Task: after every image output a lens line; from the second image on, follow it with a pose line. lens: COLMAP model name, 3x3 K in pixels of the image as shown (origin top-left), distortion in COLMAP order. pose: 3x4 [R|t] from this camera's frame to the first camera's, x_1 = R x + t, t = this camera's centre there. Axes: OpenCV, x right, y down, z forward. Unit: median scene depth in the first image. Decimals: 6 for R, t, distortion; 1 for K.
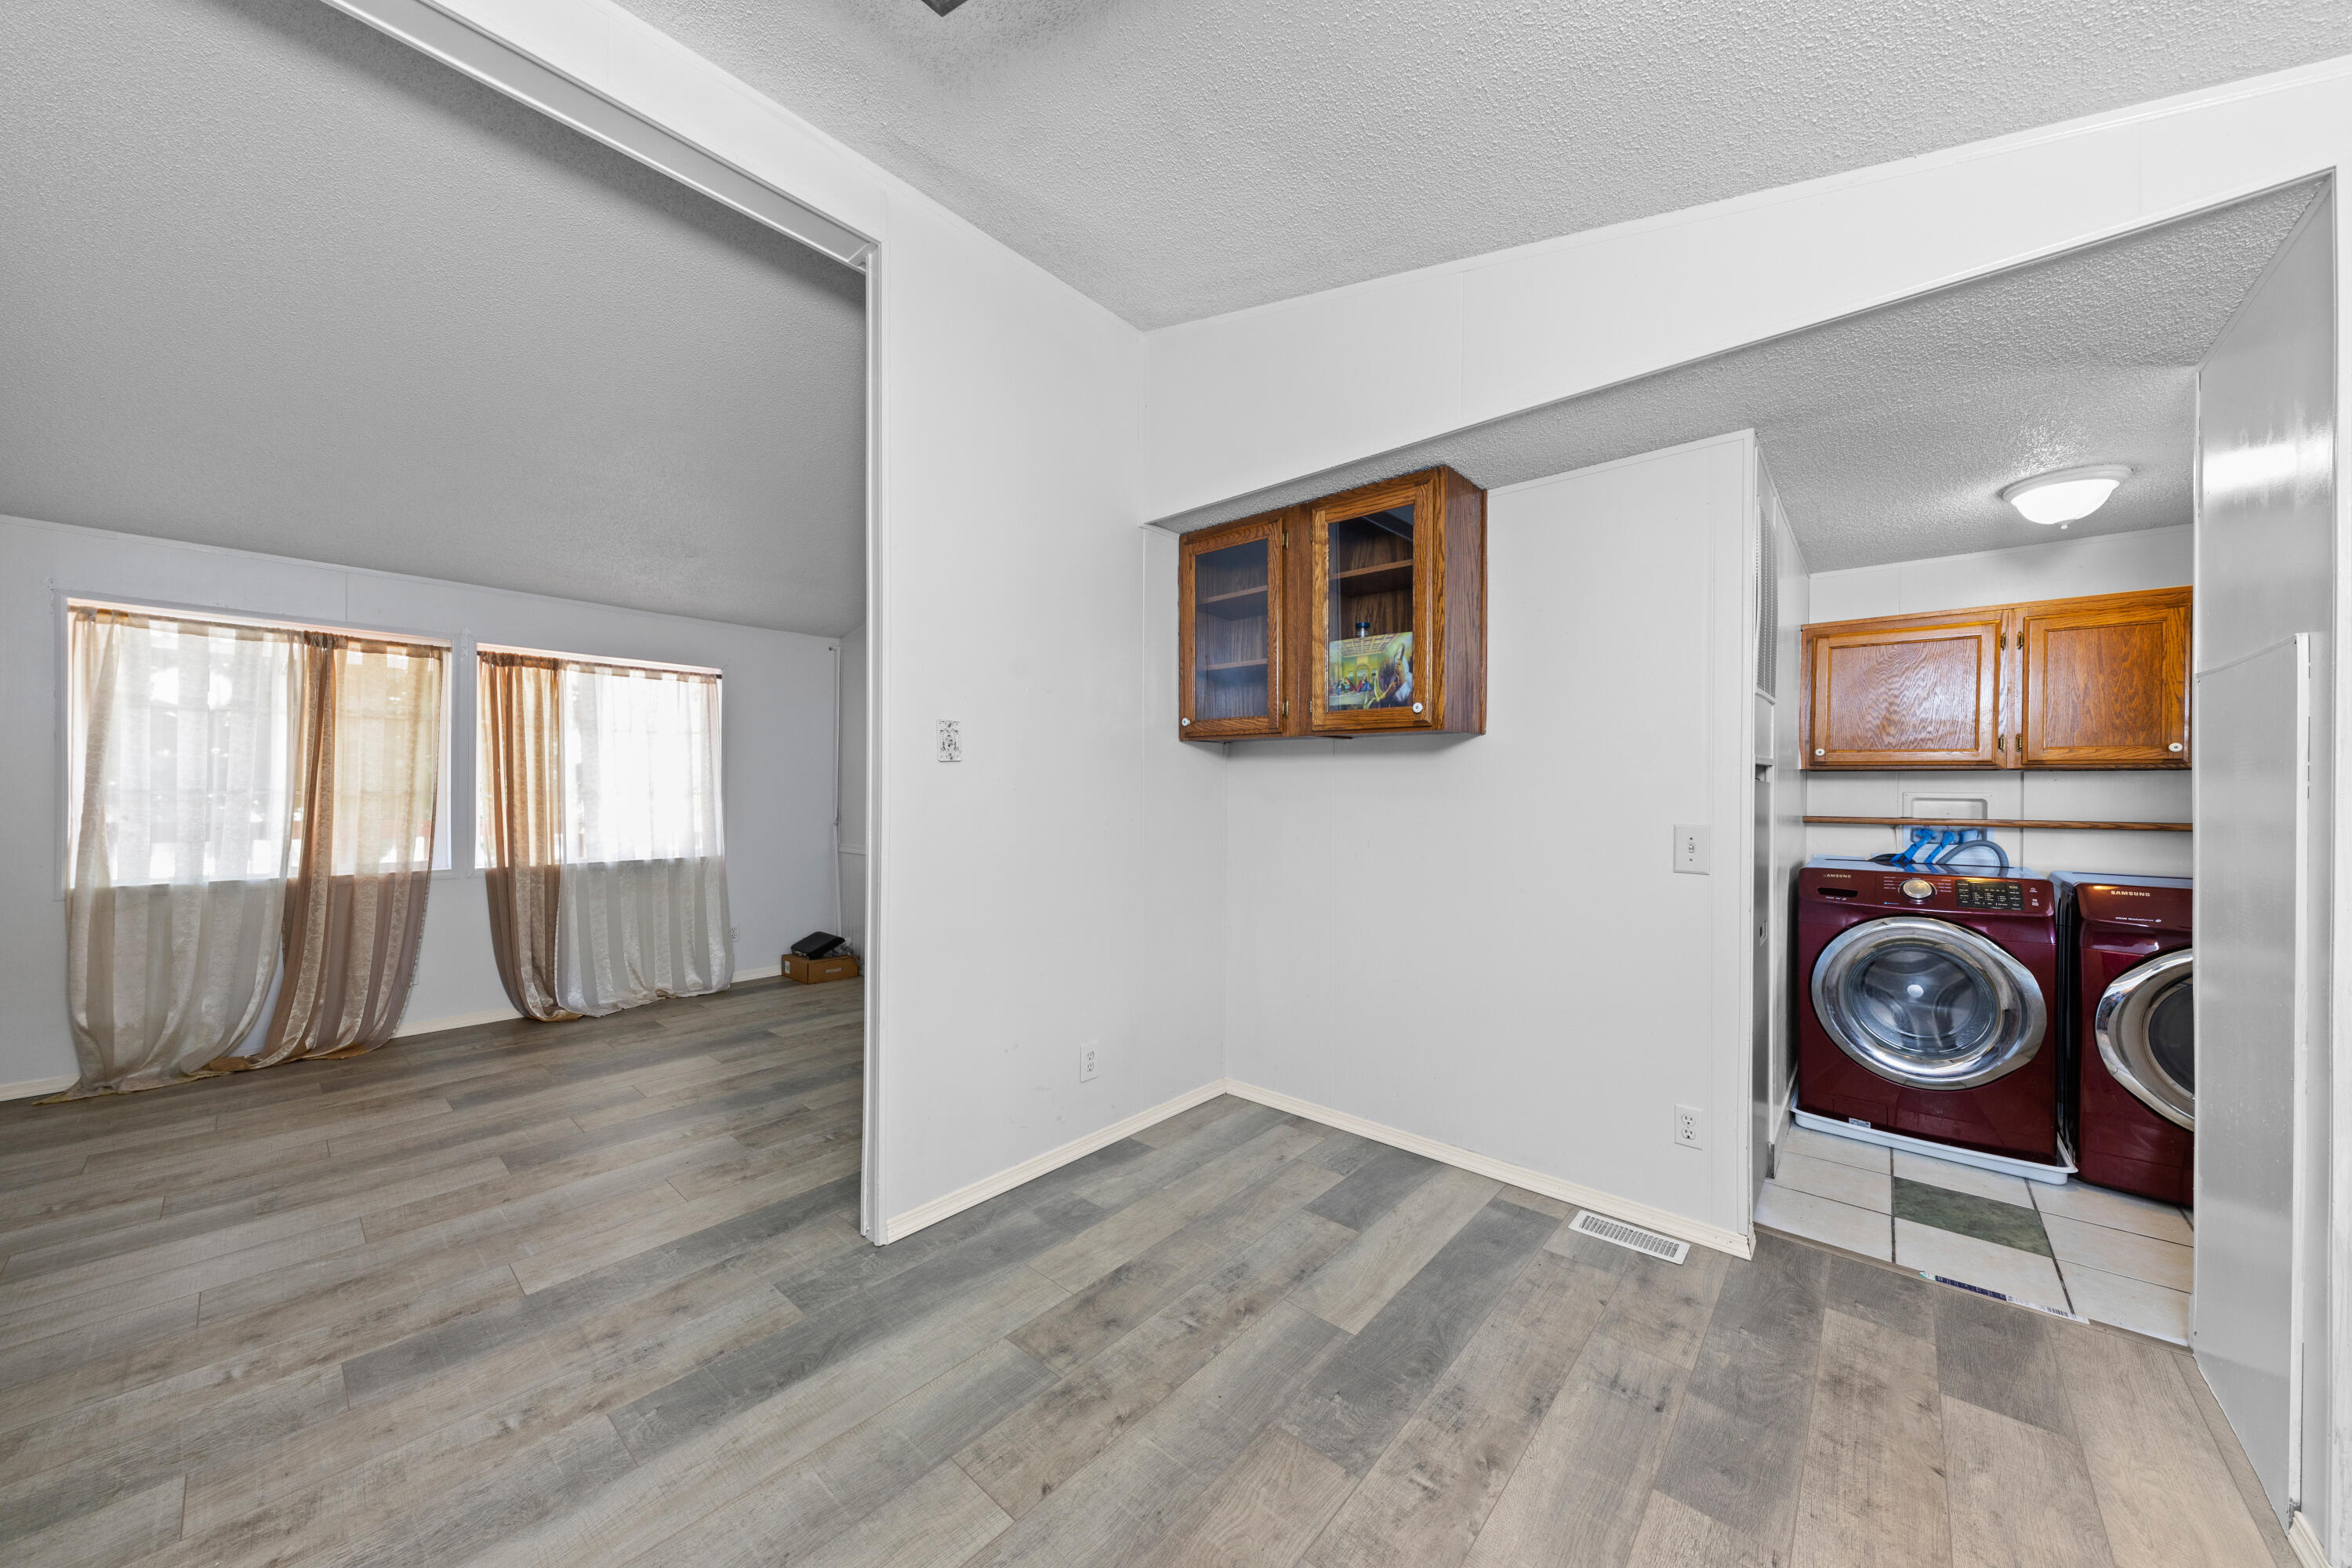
lens RADIAL K [[809.5, 0, 1188.9], [0, 809.5, 787.7], [0, 0, 1]] dist [0.011001, -0.004894]
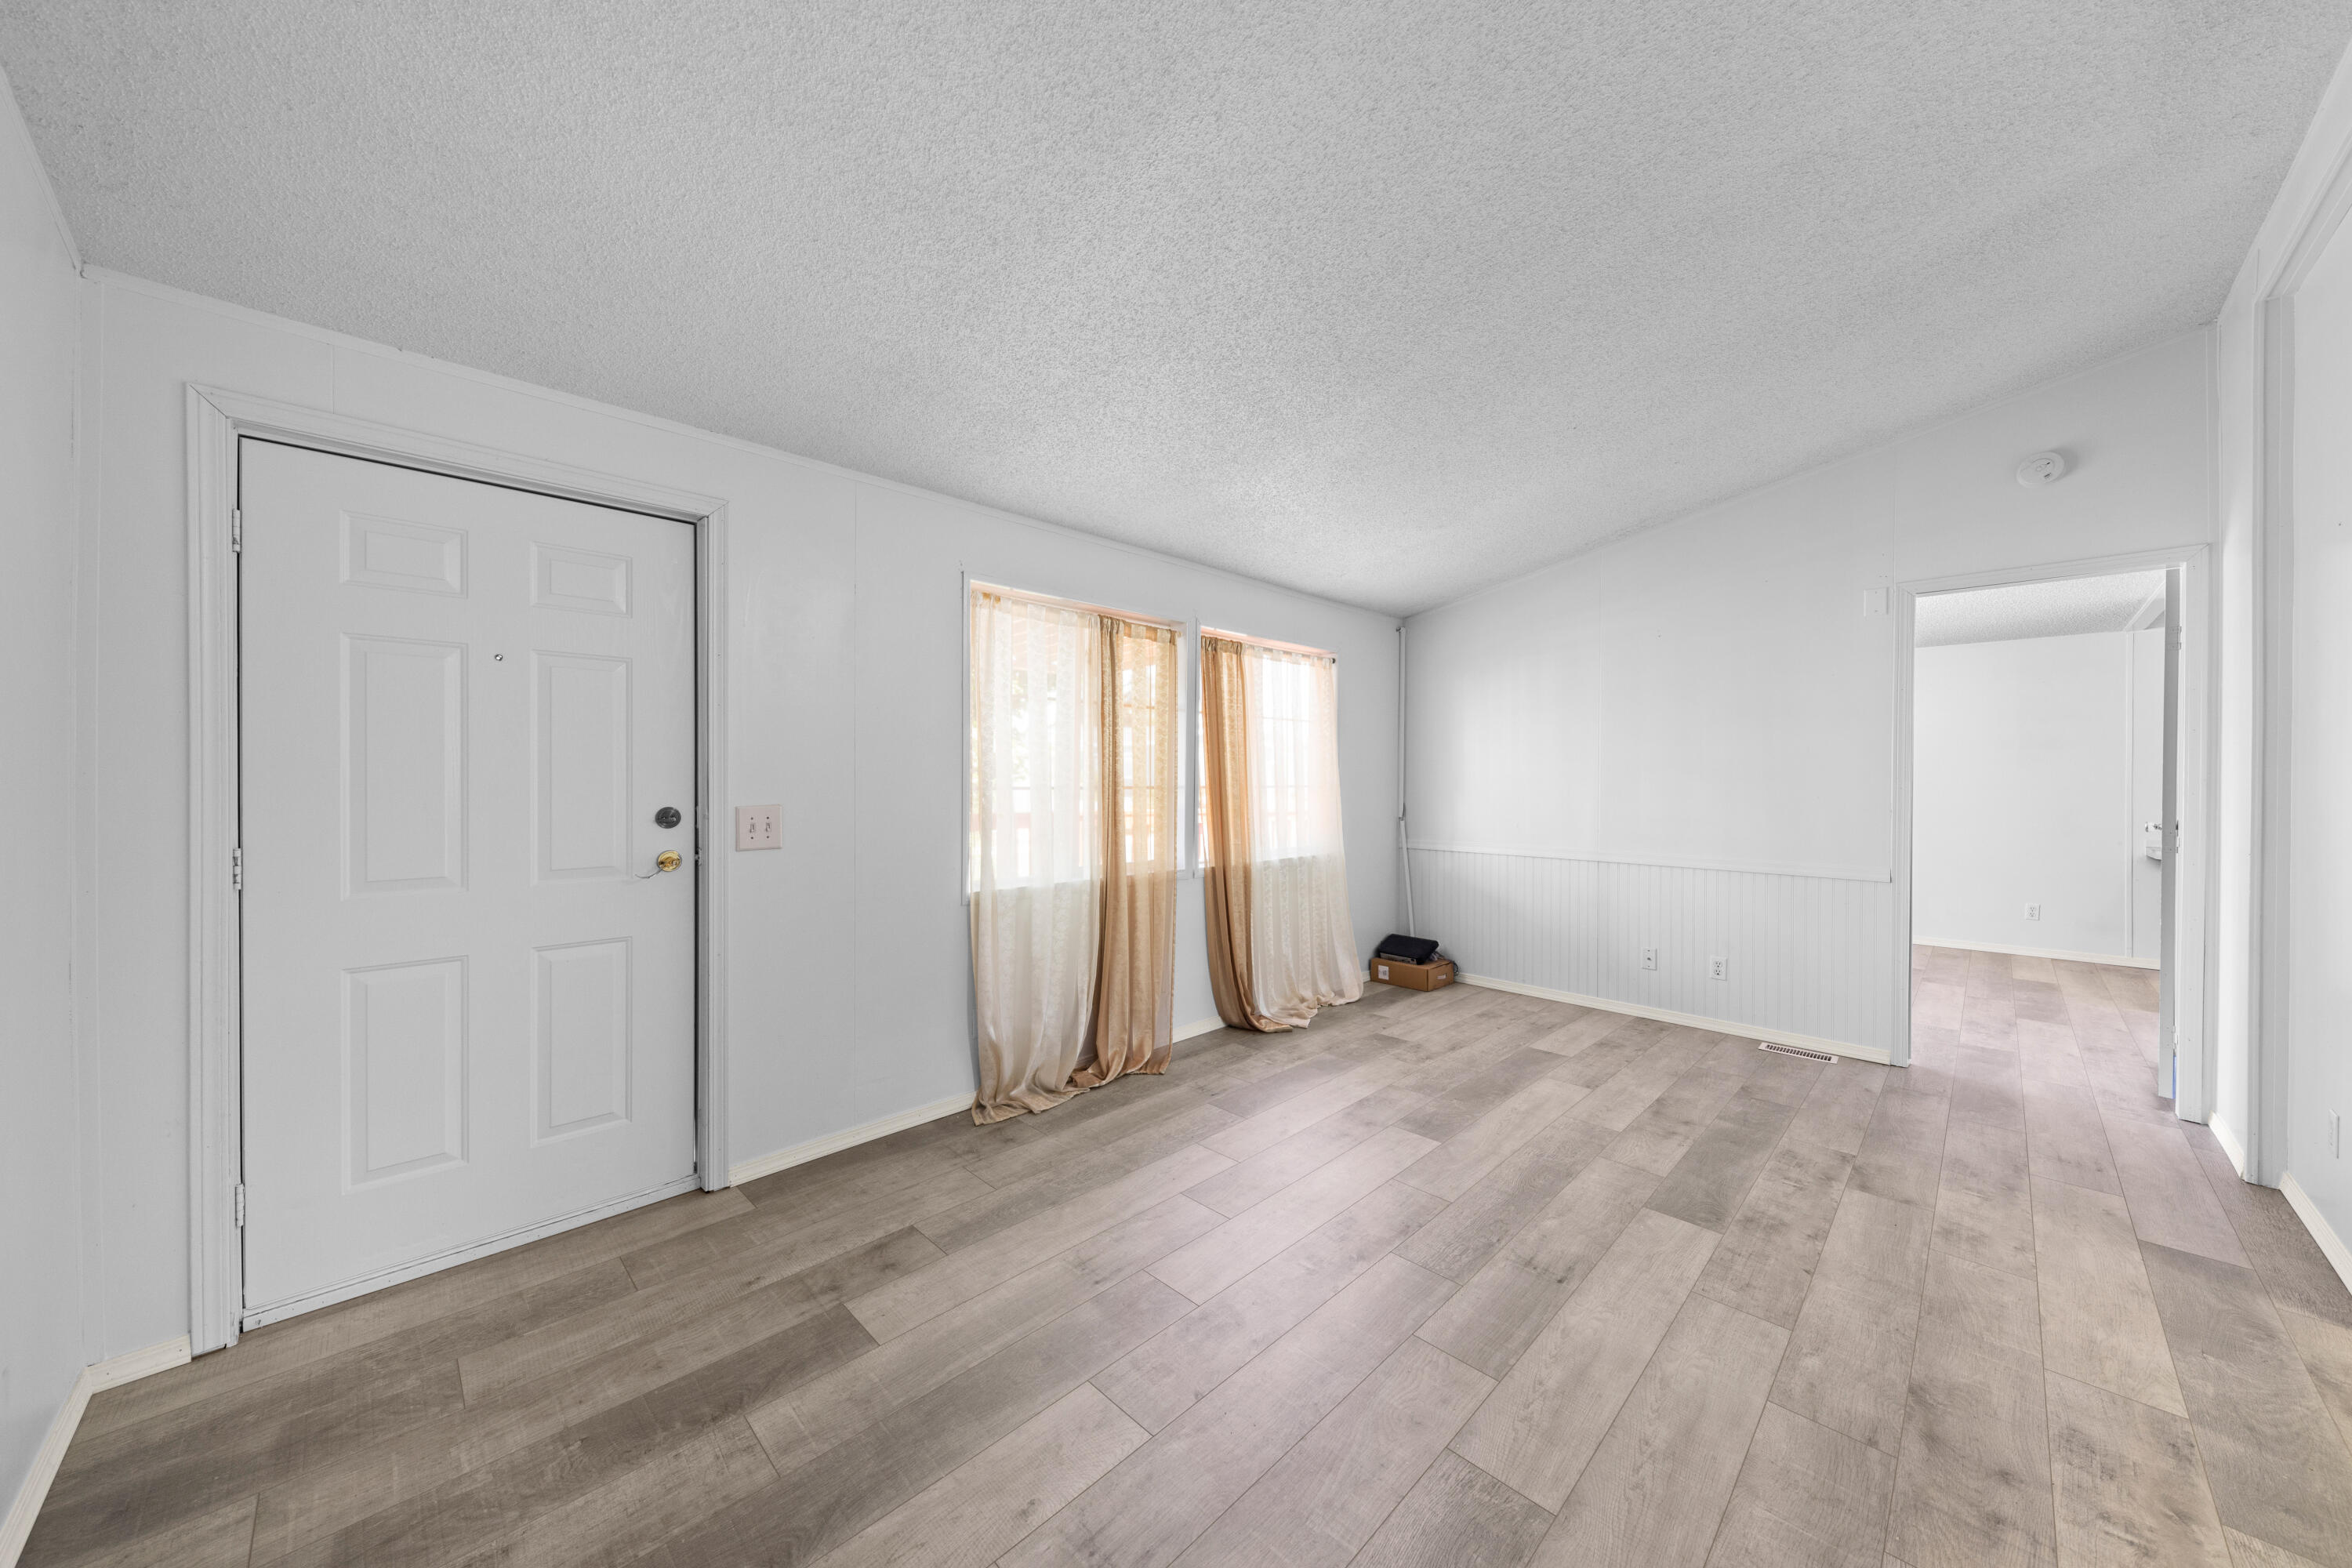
lens RADIAL K [[821.4, 0, 1213.3], [0, 821.4, 780.2], [0, 0, 1]] dist [0.013020, -0.005648]
pose [[0.997674, -0.006788, -0.067828, -1.372367], [0.007094, 0.999966, 0.004271, -0.009539], [0.067797, -0.004743, 0.997688, 0.106918]]
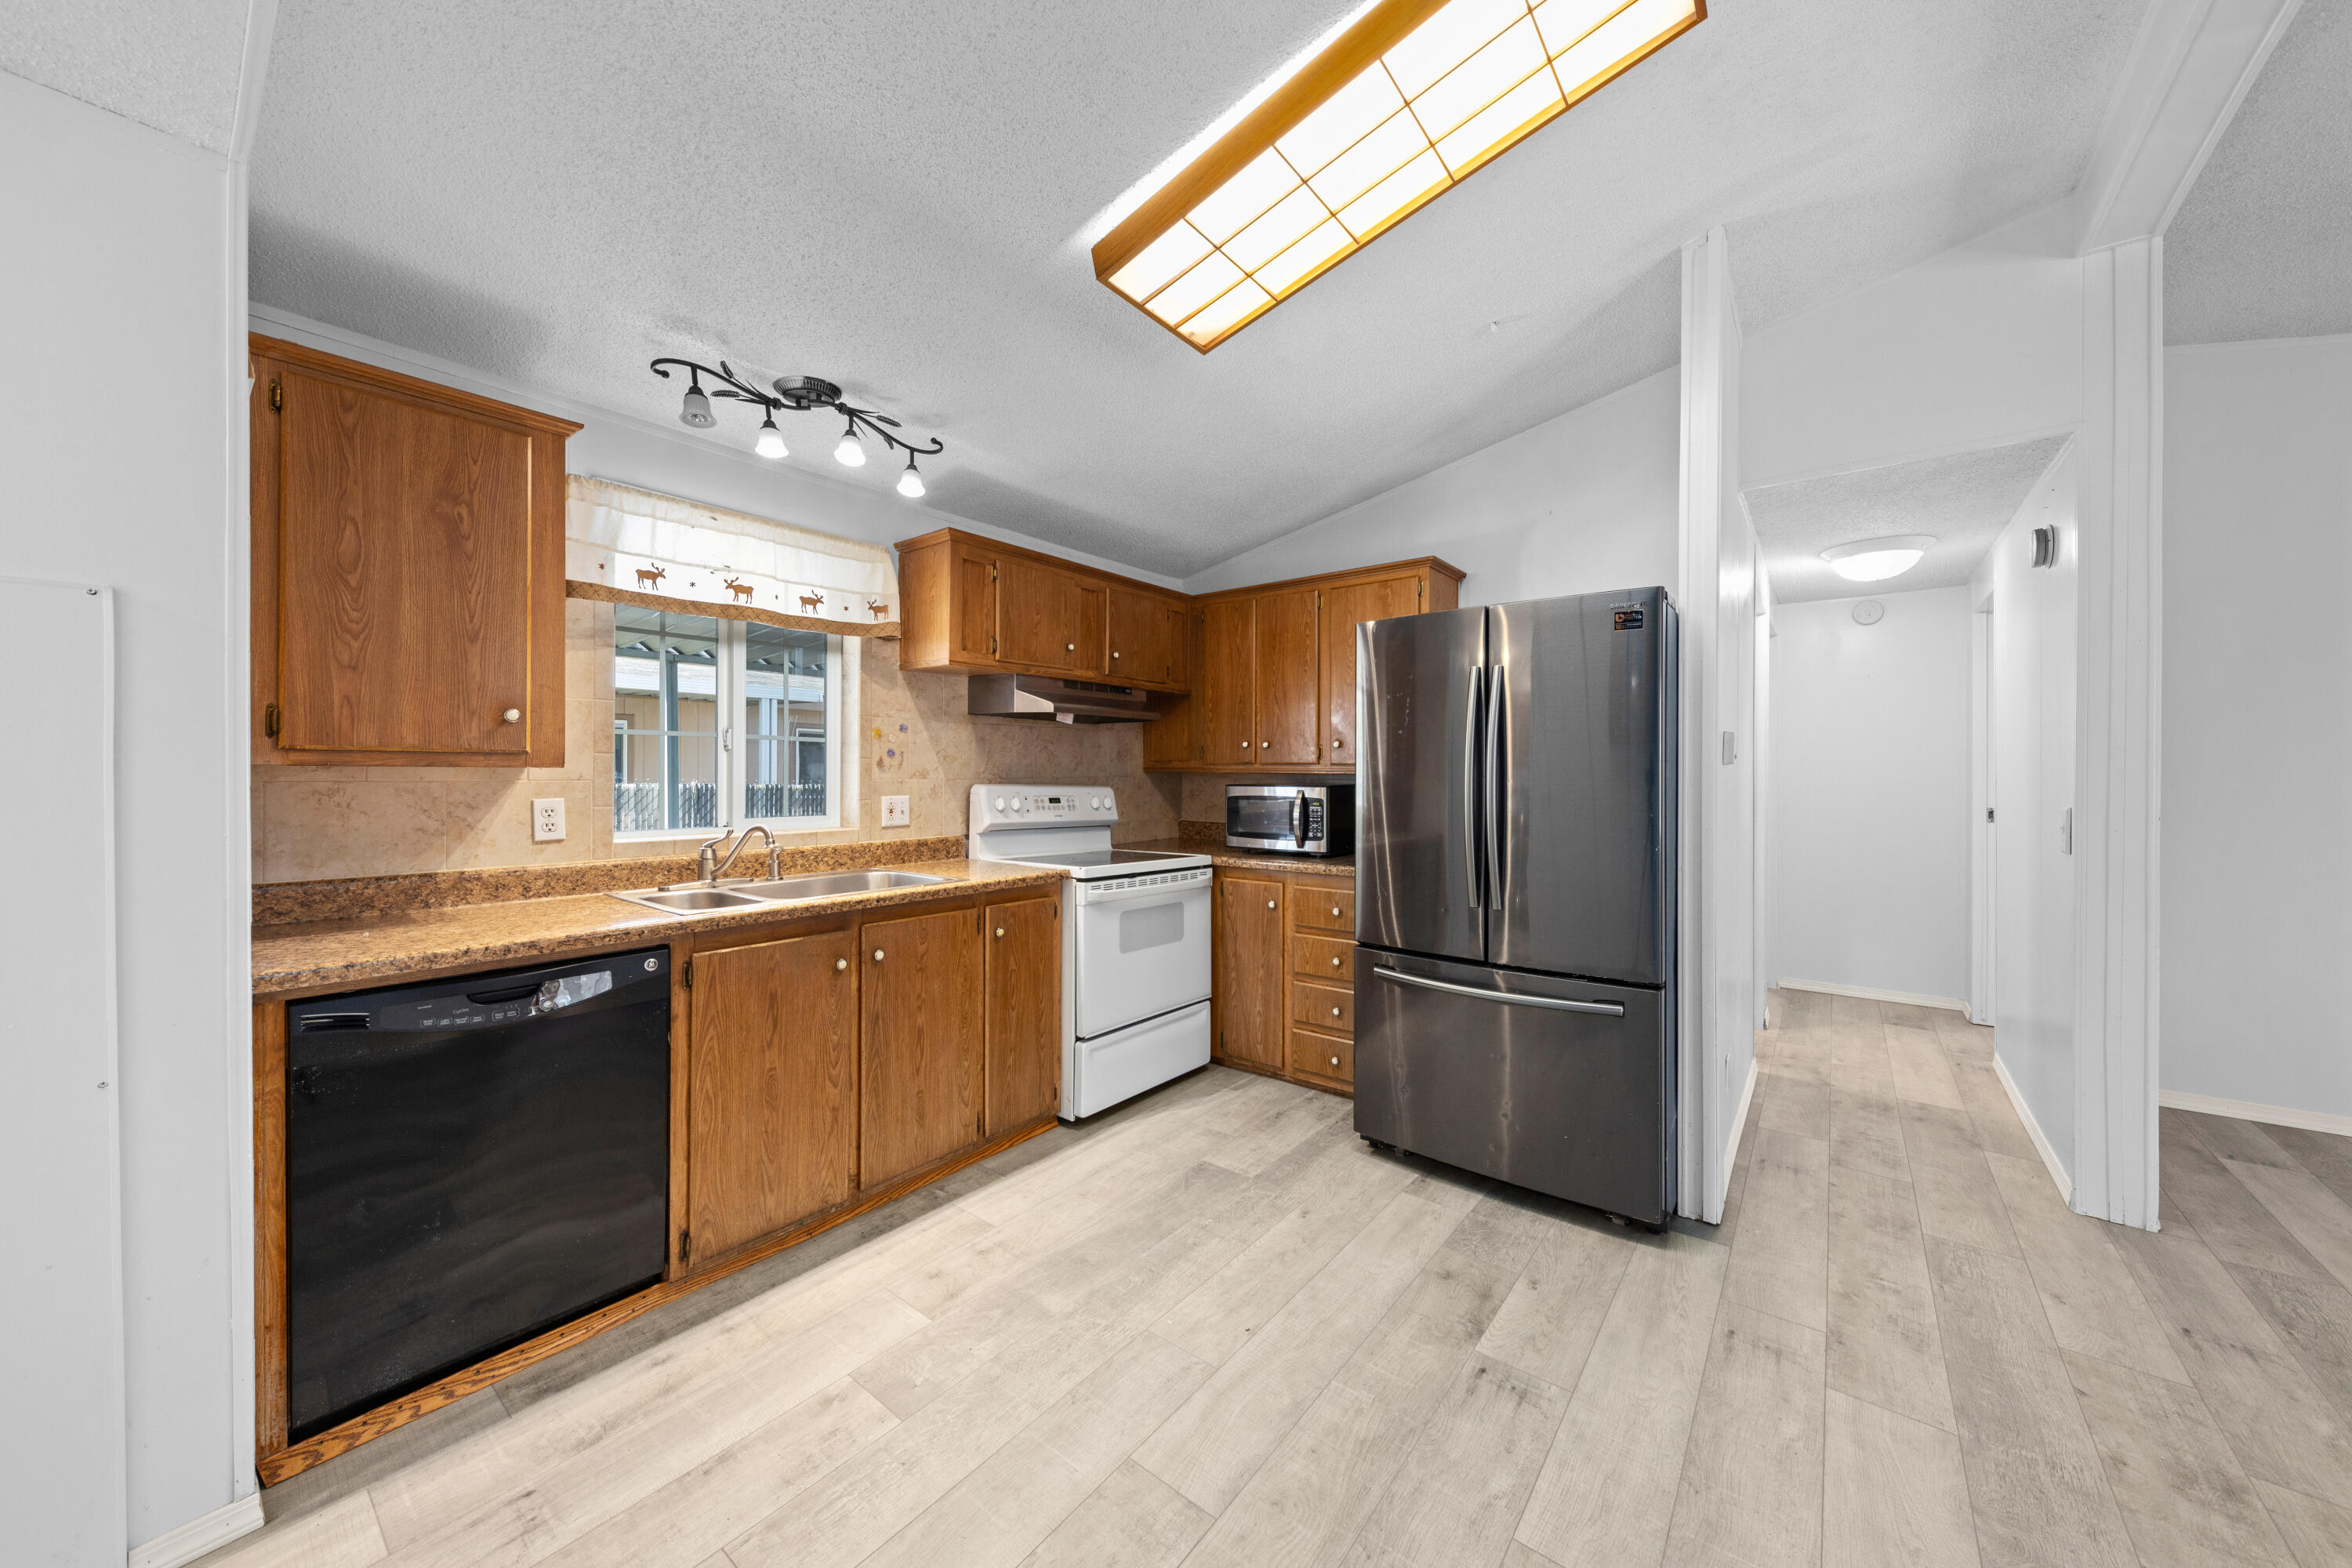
lens RADIAL K [[838.9, 0, 1198.5], [0, 838.9, 773.8], [0, 0, 1]] dist [0.010819, -0.005690]
pose [[-0.998448, -0.010463, -0.054697, 0.121969], [-0.010428, 0.999945, -0.000918, 0.003882], [0.054704, -0.000346, -0.998503, 1.092940]]
